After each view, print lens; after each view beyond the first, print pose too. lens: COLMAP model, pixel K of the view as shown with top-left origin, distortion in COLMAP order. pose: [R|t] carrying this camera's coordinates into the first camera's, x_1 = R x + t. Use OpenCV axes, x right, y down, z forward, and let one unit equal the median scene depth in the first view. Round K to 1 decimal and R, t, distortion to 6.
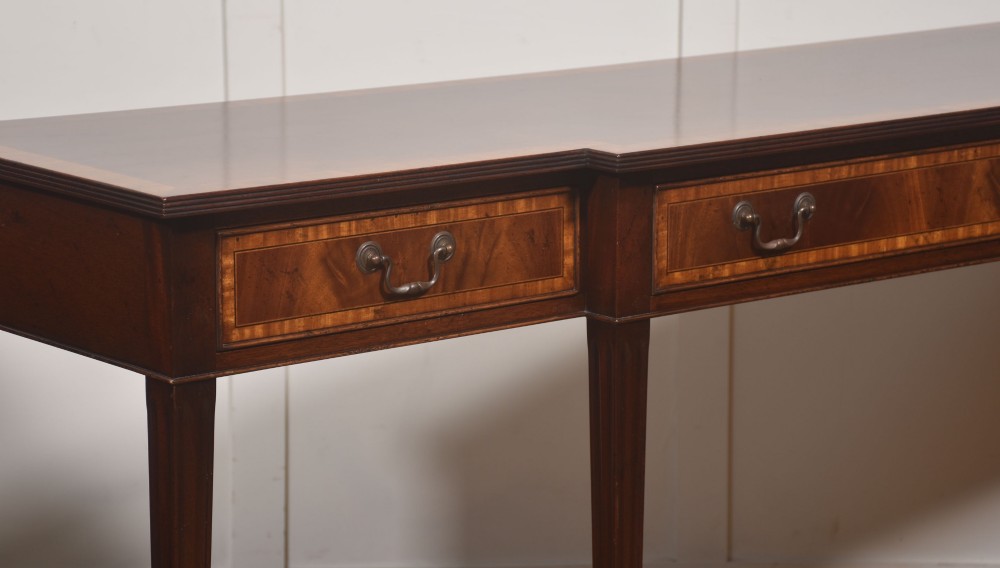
lens RADIAL K [[2958.5, 0, 520.7], [0, 2958.5, 283.9], [0, 0, 1]] dist [0.913430, 0.000000]
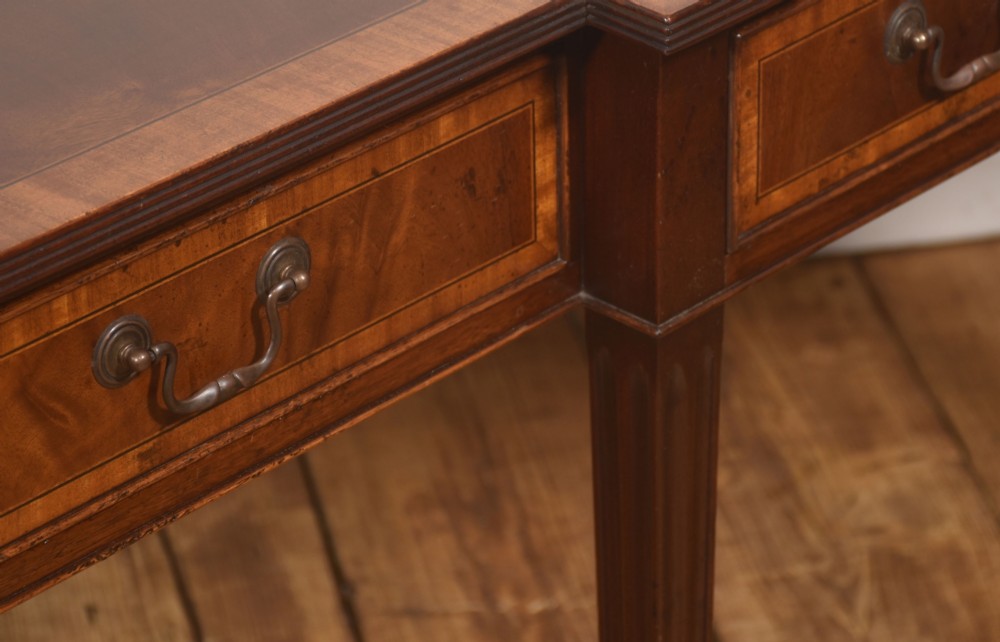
lens RADIAL K [[4409.0, 0, 645.6], [0, 4409.0, 207.5], [0, 0, 1]] dist [0.872570, 0.000000]
pose [[0.989470, -0.071663, 0.125752, -0.053306], [0.031153, 0.953905, 0.298487, -0.207724], [-0.141346, -0.291427, 0.946093, 0.370249]]
